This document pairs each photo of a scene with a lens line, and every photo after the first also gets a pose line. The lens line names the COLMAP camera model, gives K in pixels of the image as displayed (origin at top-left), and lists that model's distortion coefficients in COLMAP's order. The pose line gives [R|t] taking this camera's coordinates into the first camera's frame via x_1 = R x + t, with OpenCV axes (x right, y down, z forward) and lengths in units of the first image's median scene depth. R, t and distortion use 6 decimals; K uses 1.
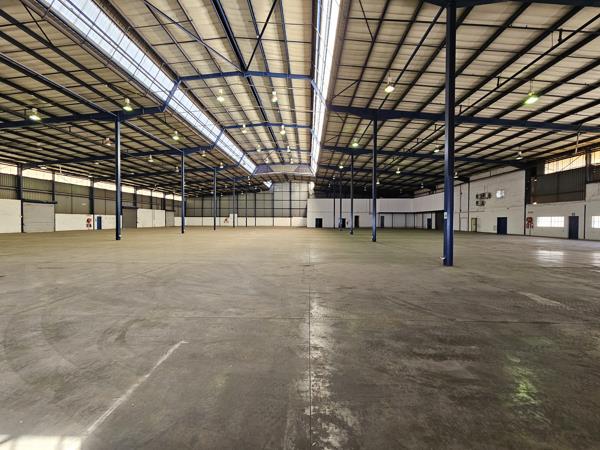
lens RADIAL K [[256.4, 0, 303.1], [0, 256.4, 226.9], [0, 0, 1]] dist [0.016642, -0.000506]
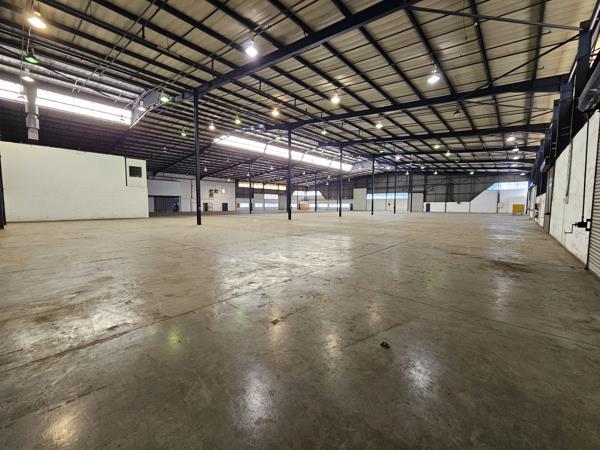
lens RADIAL K [[245.5, 0, 303.6], [0, 245.5, 224.4], [0, 0, 1]] dist [-0.002276, 0.000046]
pose [[-0.763224, -0.055741, 0.643725, -0.755137], [0.009614, 0.995182, 0.097574, -0.040045], [-0.646063, 0.080660, -0.759010, 1.623044]]
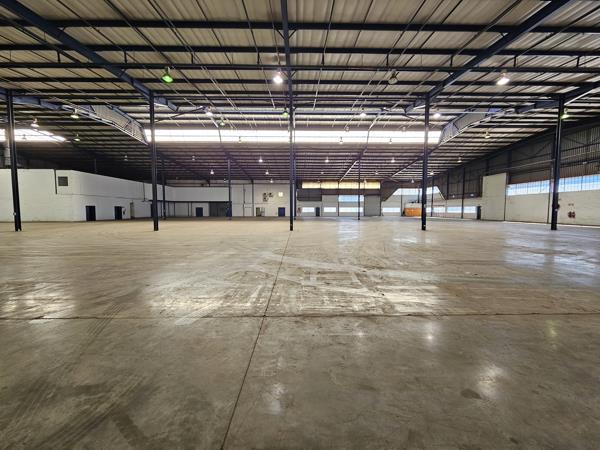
lens RADIAL K [[246.5, 0, 302.5], [0, 246.5, 222.1], [0, 0, 1]] dist [-0.000121, -0.000250]
pose [[-0.030794, -0.053956, 0.998068, -0.763626], [0.023805, 0.998219, 0.054699, -0.019527], [-0.999242, 0.025444, -0.029454, 0.703617]]
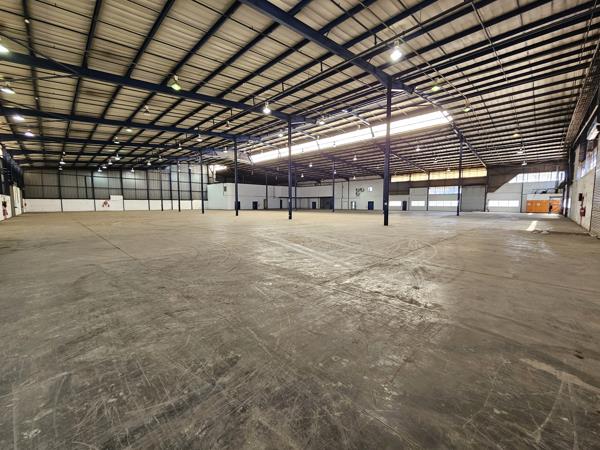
lens RADIAL K [[248.8, 0, 304.8], [0, 248.8, 224.4], [0, 0, 1]] dist [0.013539, 0.000838]
pose [[0.691329, -0.065383, 0.719576, -0.735657], [0.020511, 0.997272, 0.070909, -0.005049], [-0.722249, -0.034262, 0.690784, 0.040141]]
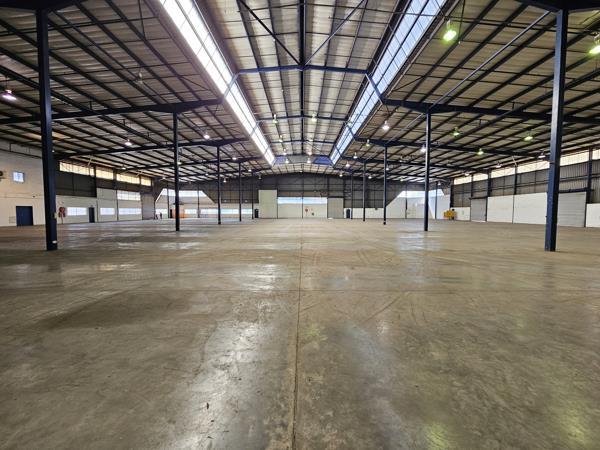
lens RADIAL K [[248.8, 0, 303.7], [0, 248.8, 225.8], [0, 0, 1]] dist [0.013539, 0.000838]
pose [[-0.999893, -0.004200, -0.014046, -0.099017], [-0.005338, 0.996621, 0.081966, -0.035611], [0.013654, 0.082032, -0.996536, 1.428020]]
